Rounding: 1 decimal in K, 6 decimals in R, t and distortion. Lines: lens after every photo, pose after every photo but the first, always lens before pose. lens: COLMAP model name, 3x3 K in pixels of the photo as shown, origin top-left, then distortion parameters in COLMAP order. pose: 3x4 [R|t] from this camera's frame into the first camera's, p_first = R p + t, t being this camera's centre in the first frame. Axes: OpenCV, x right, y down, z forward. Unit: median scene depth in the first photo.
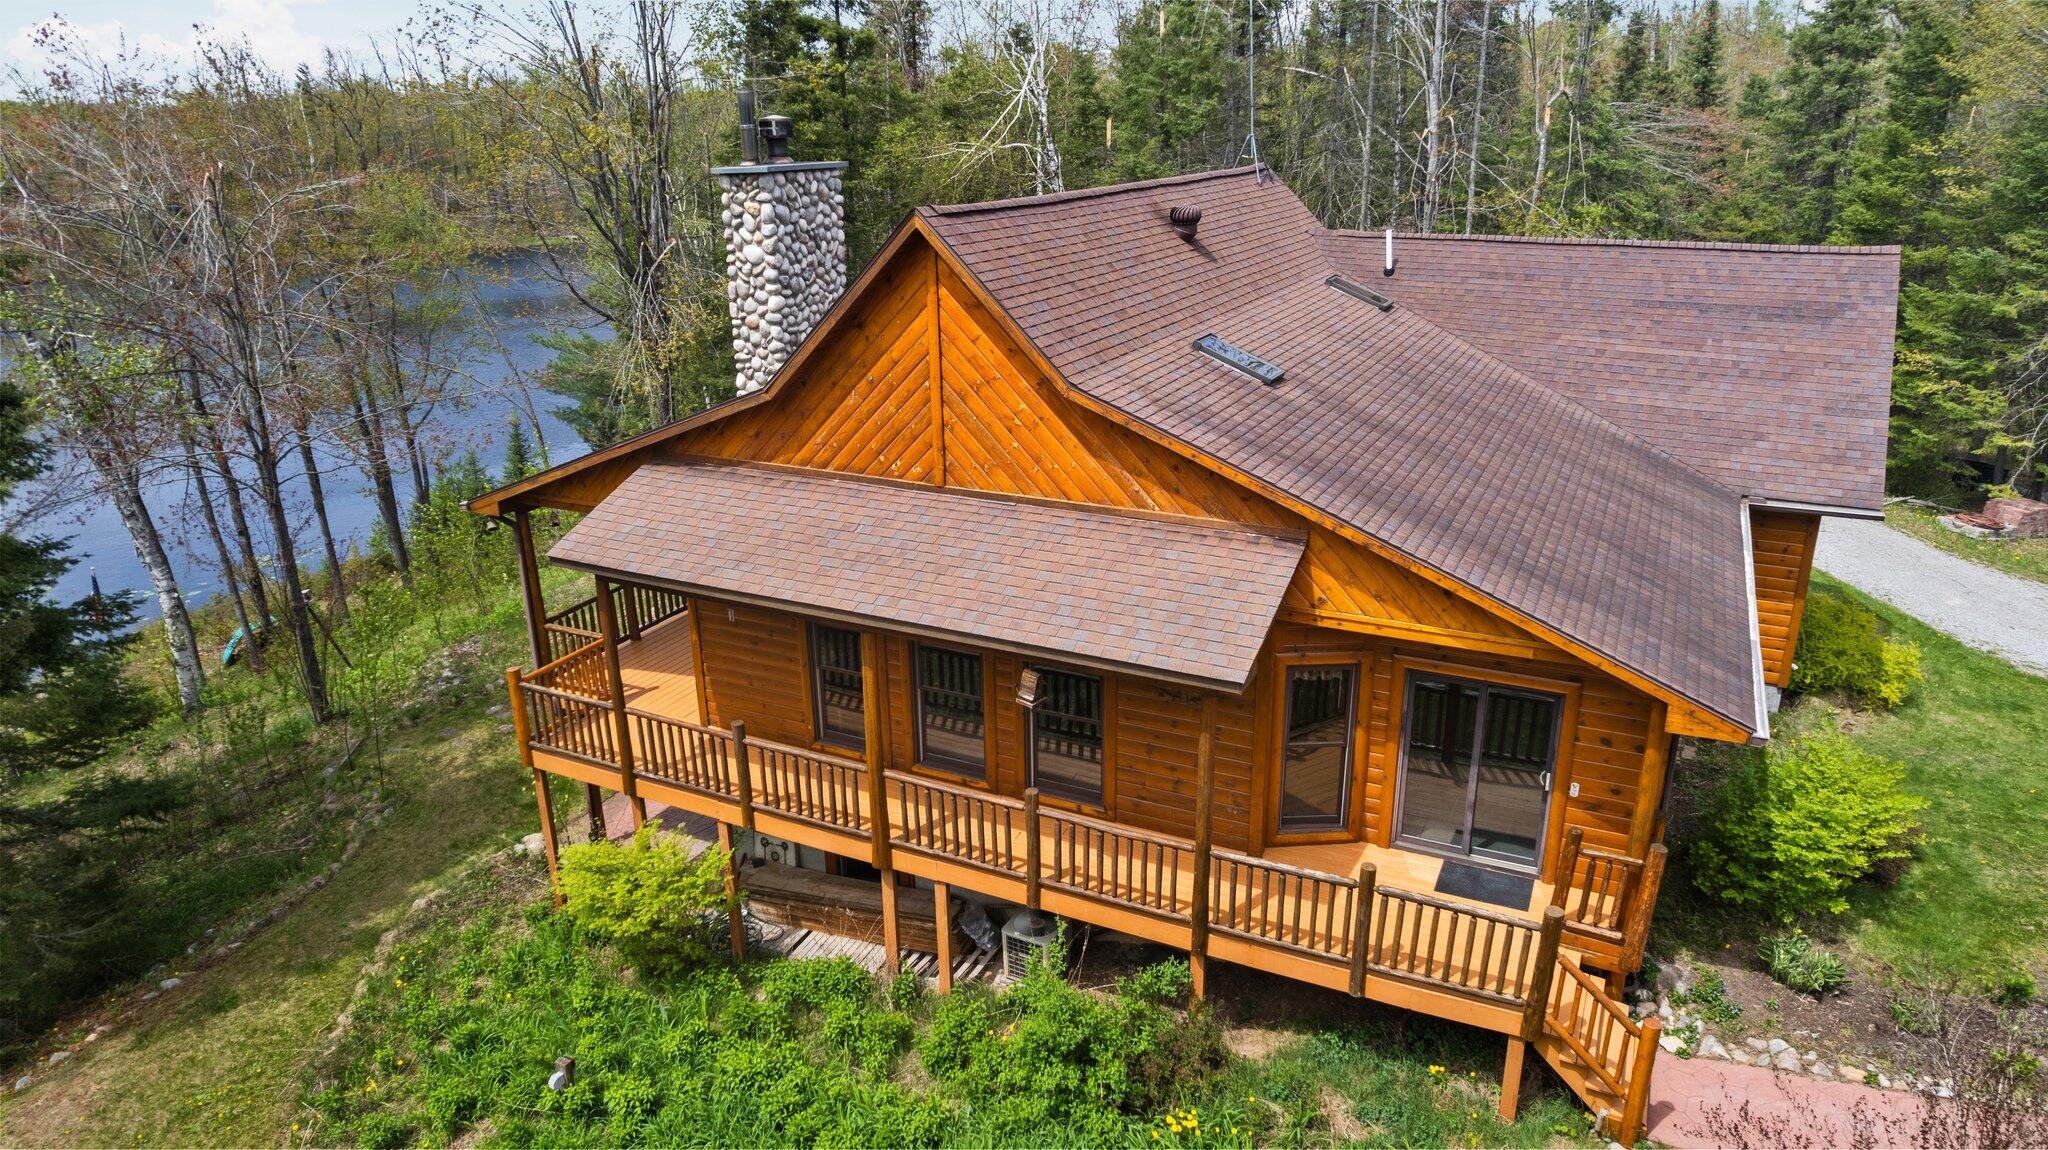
lens RADIAL K [[1307.9, 0, 1031.1], [0, 1307.9, 583.3], [0, 0, 1]] dist [-0.047456, 0.019621]
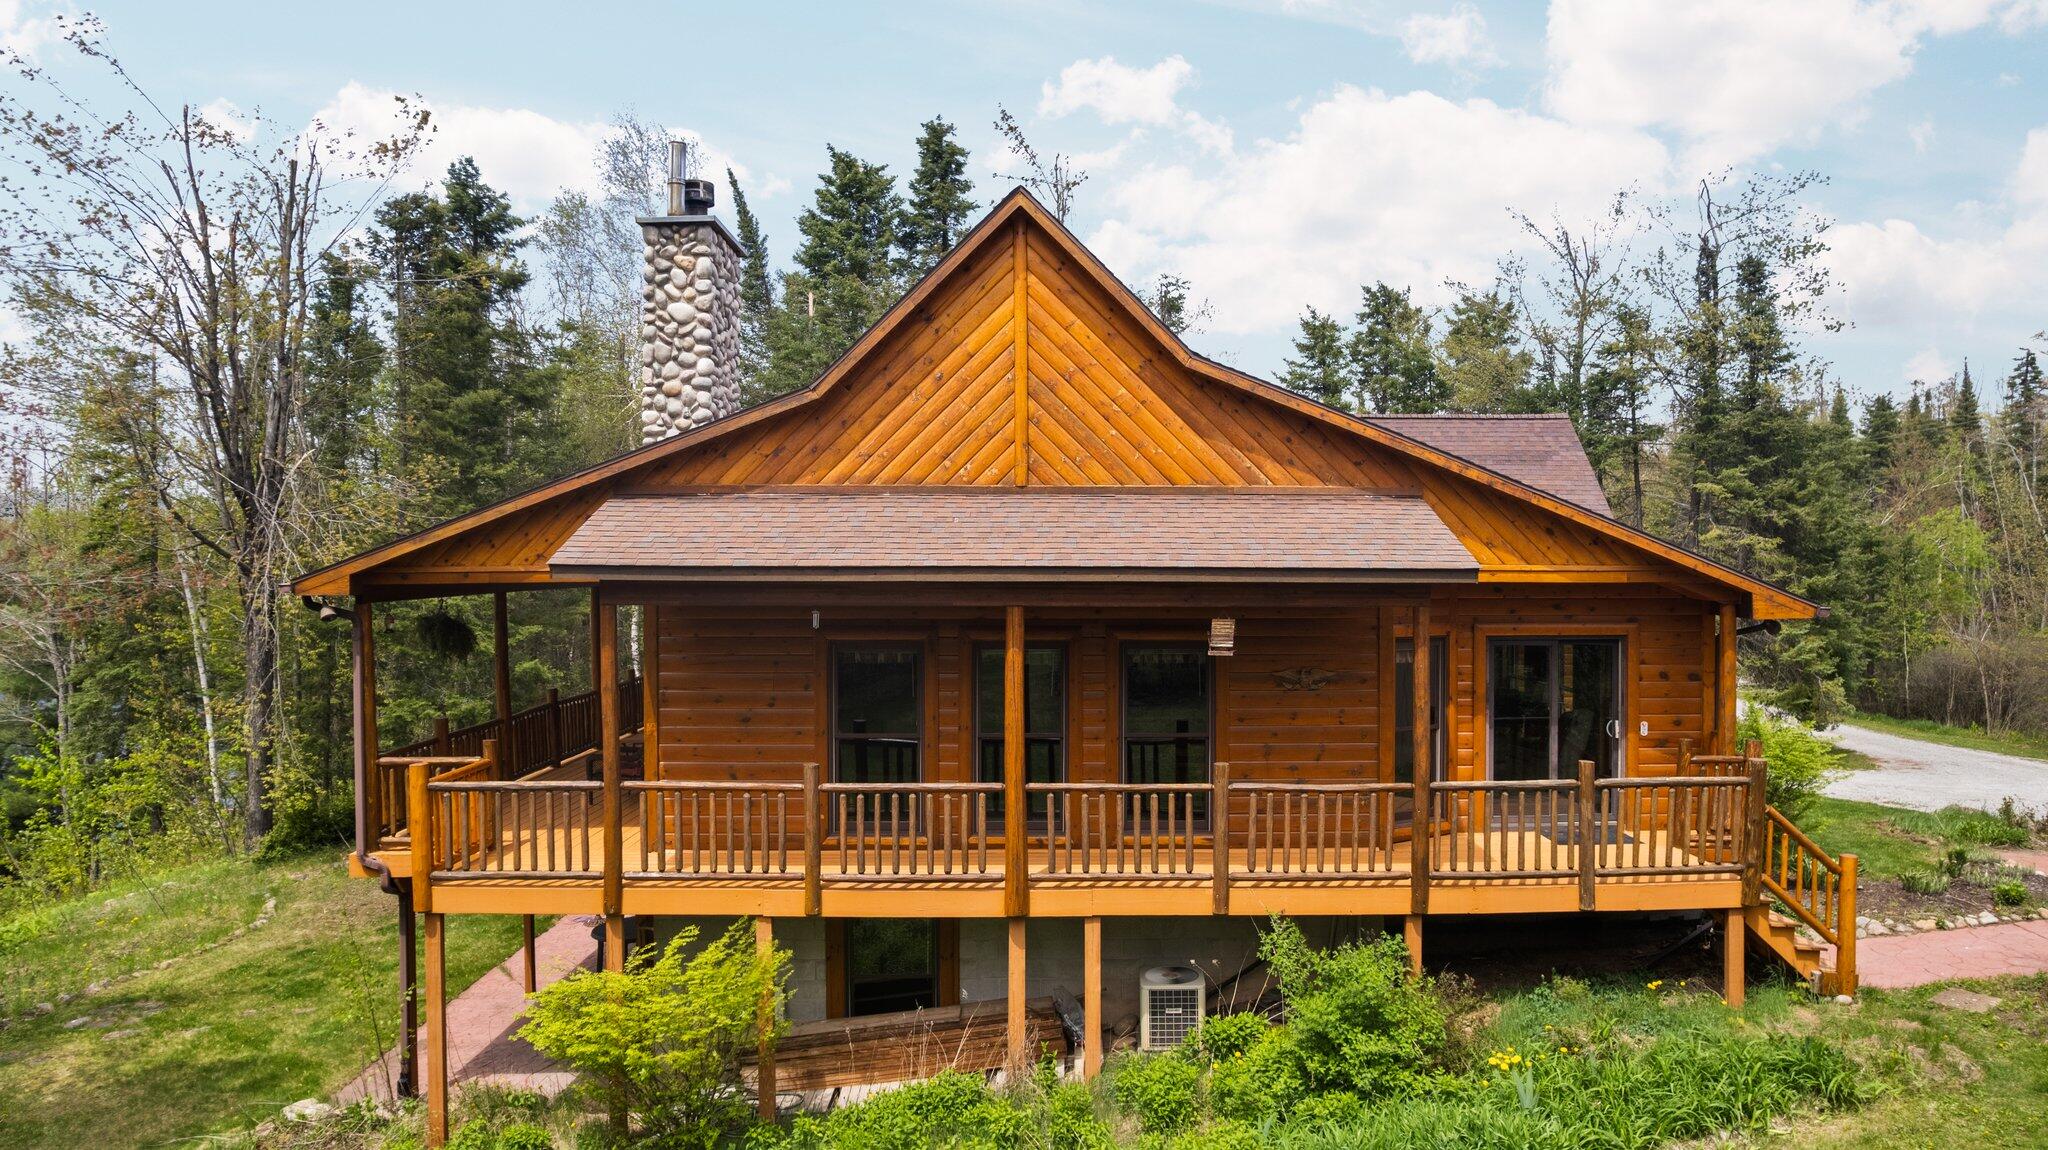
lens RADIAL K [[1360.9, 0, 1057.1], [0, 1360.9, 580.9], [0, 0, 1]] dist [-0.040037, -0.000247]
pose [[0.886858, 0.008449, 0.461965, -0.415368], [0.145756, 0.943664, -0.297074, 0.235241], [-0.438450, 0.330796, 0.835665, 0.175361]]
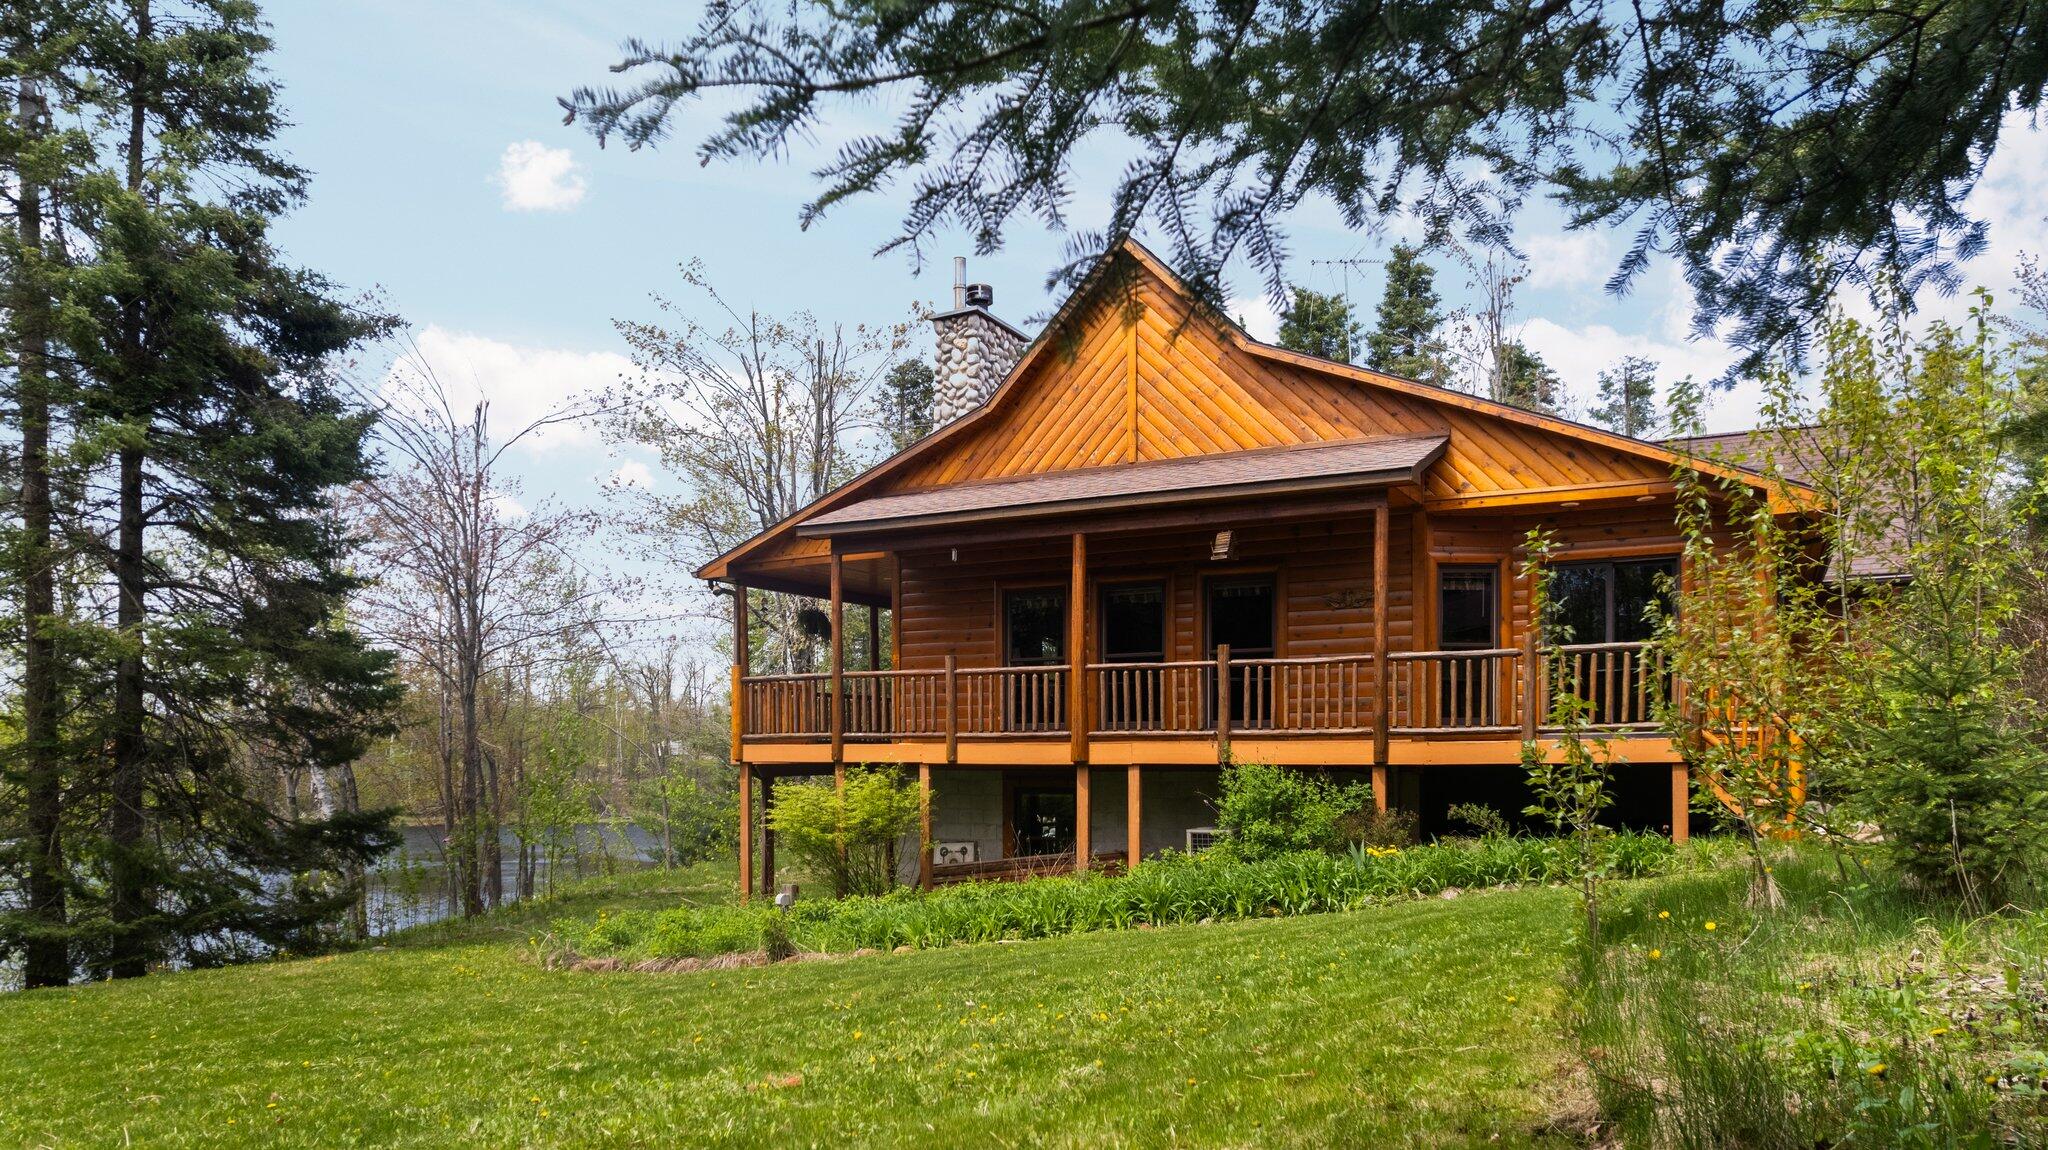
lens RADIAL K [[1364.5, 0, 1032.7], [0, 1364.5, 774.8], [0, 0, 1]] dist [-0.010583, -0.000958]
pose [[0.999535, 0.013843, -0.027171, -0.104482], [-0.022128, 0.942342, -0.333919, 0.525635], [0.020982, 0.334365, 0.942210, -0.080511]]
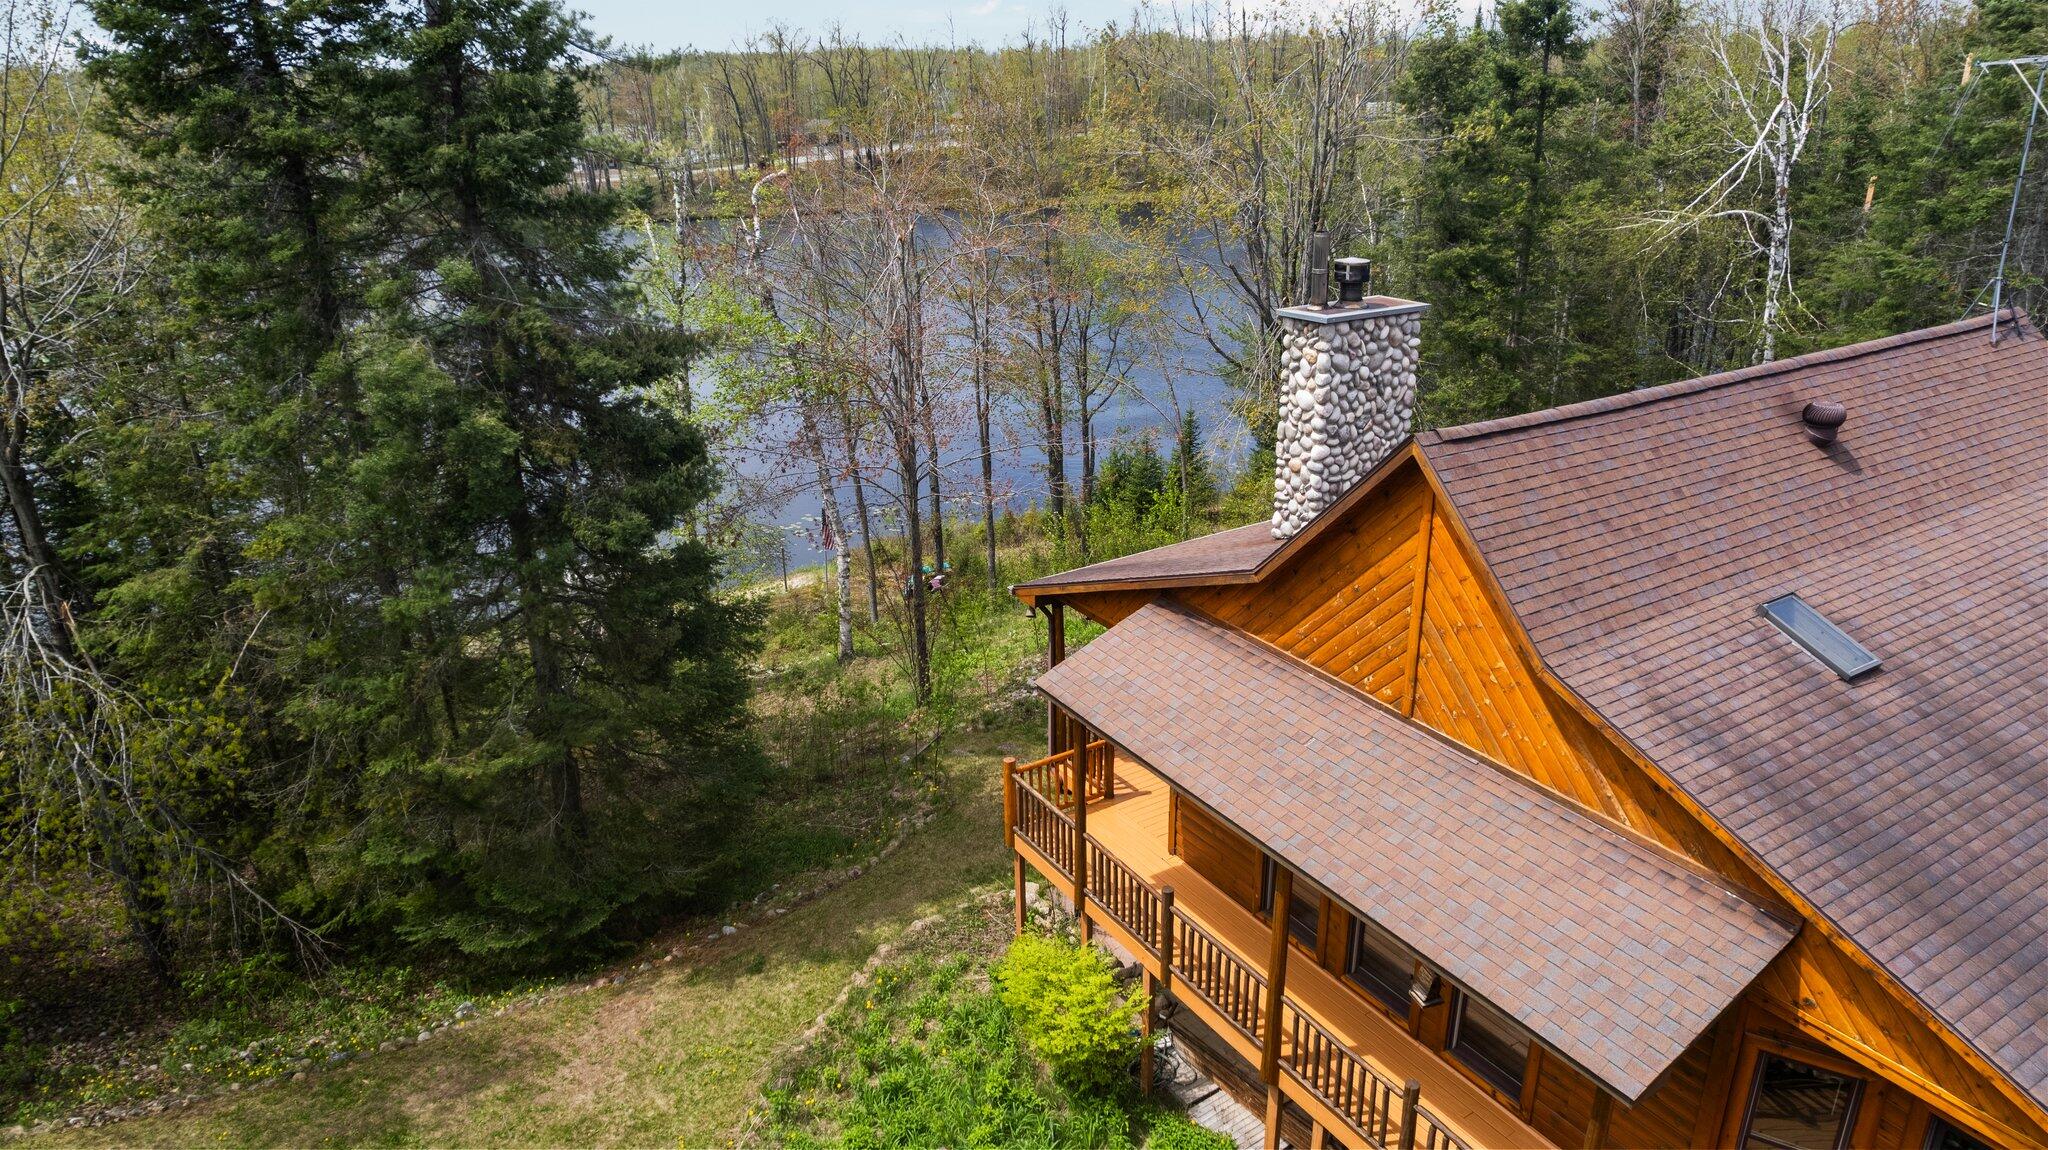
lens RADIAL K [[1307.9, 0, 1031.1], [0, 1307.9, 583.3], [0, 0, 1]] dist [-0.047456, 0.019621]
pose [[0.850914, 0.194562, -0.487945, 0.114334], [-0.175406, 0.980803, 0.085197, -0.167499], [0.495154, 0.013093, 0.868706, 0.058293]]
